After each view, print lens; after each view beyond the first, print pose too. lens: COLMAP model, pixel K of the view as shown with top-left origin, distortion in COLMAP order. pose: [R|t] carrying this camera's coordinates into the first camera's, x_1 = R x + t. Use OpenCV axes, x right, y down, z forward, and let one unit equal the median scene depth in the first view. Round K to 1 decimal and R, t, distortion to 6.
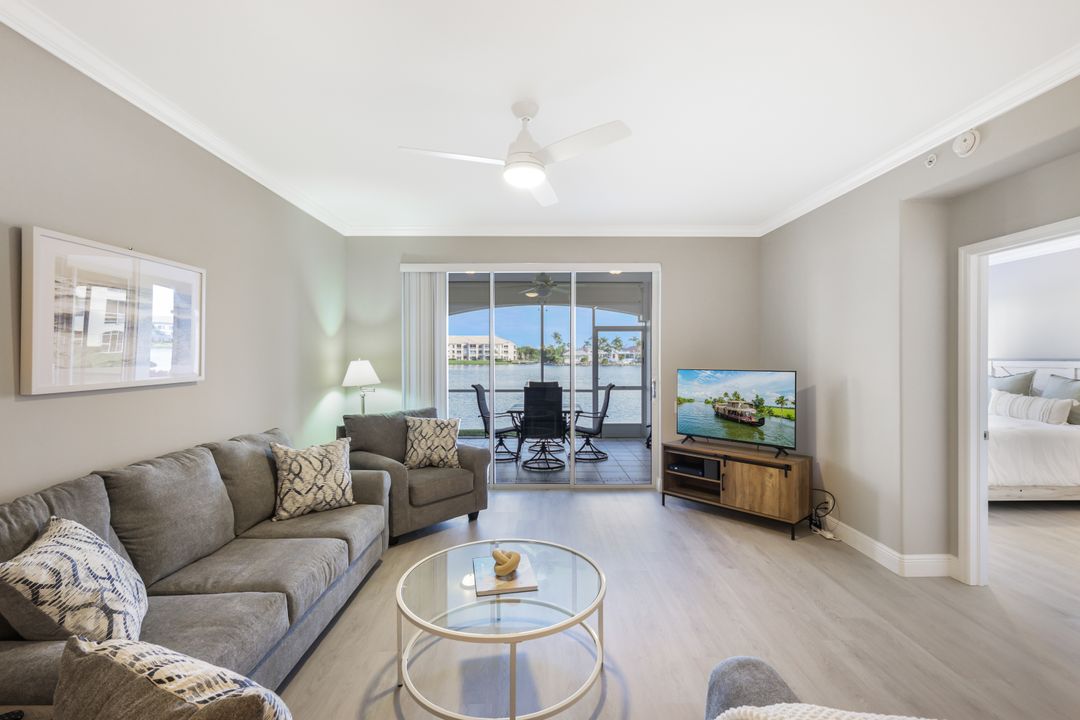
lens RADIAL K [[478.4, 0, 543.9], [0, 478.4, 357.3], [0, 0, 1]] dist [0.002918, 0.000259]
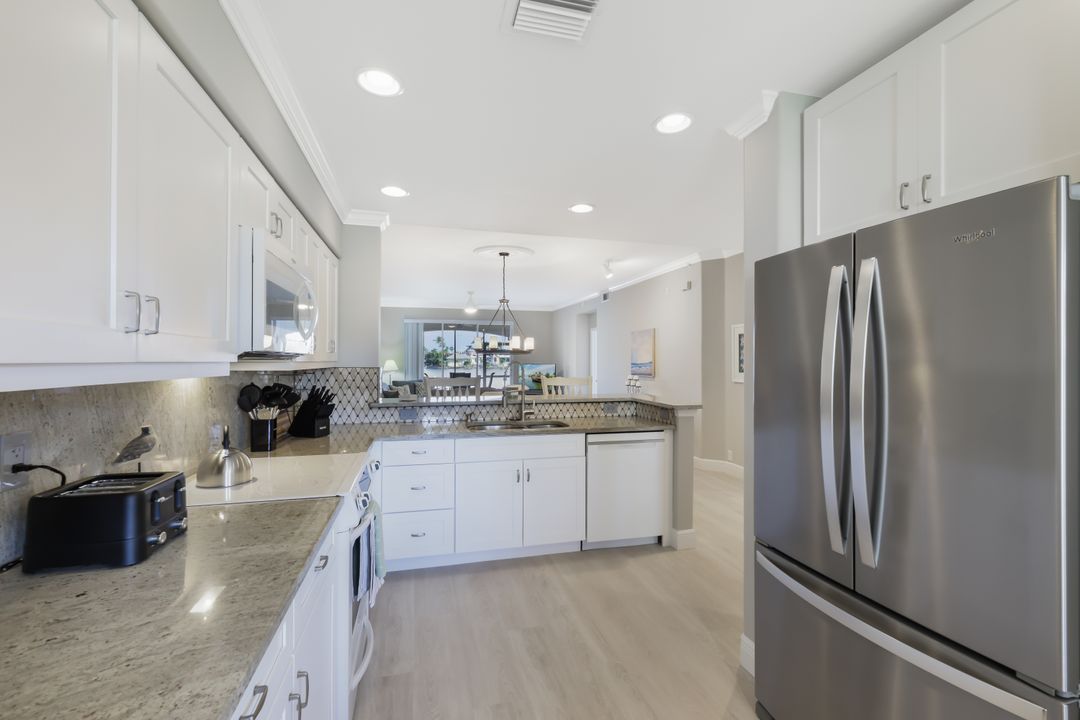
lens RADIAL K [[467.9, 0, 544.6], [0, 467.9, 358.5], [0, 0, 1]] dist [0.002767, -0.000169]
pose [[0.968955, 0.002266, 0.247226, -0.239478], [-0.000976, 0.999985, -0.005341, 0.010712], [-0.247235, 0.004934, 0.968943, -1.659271]]
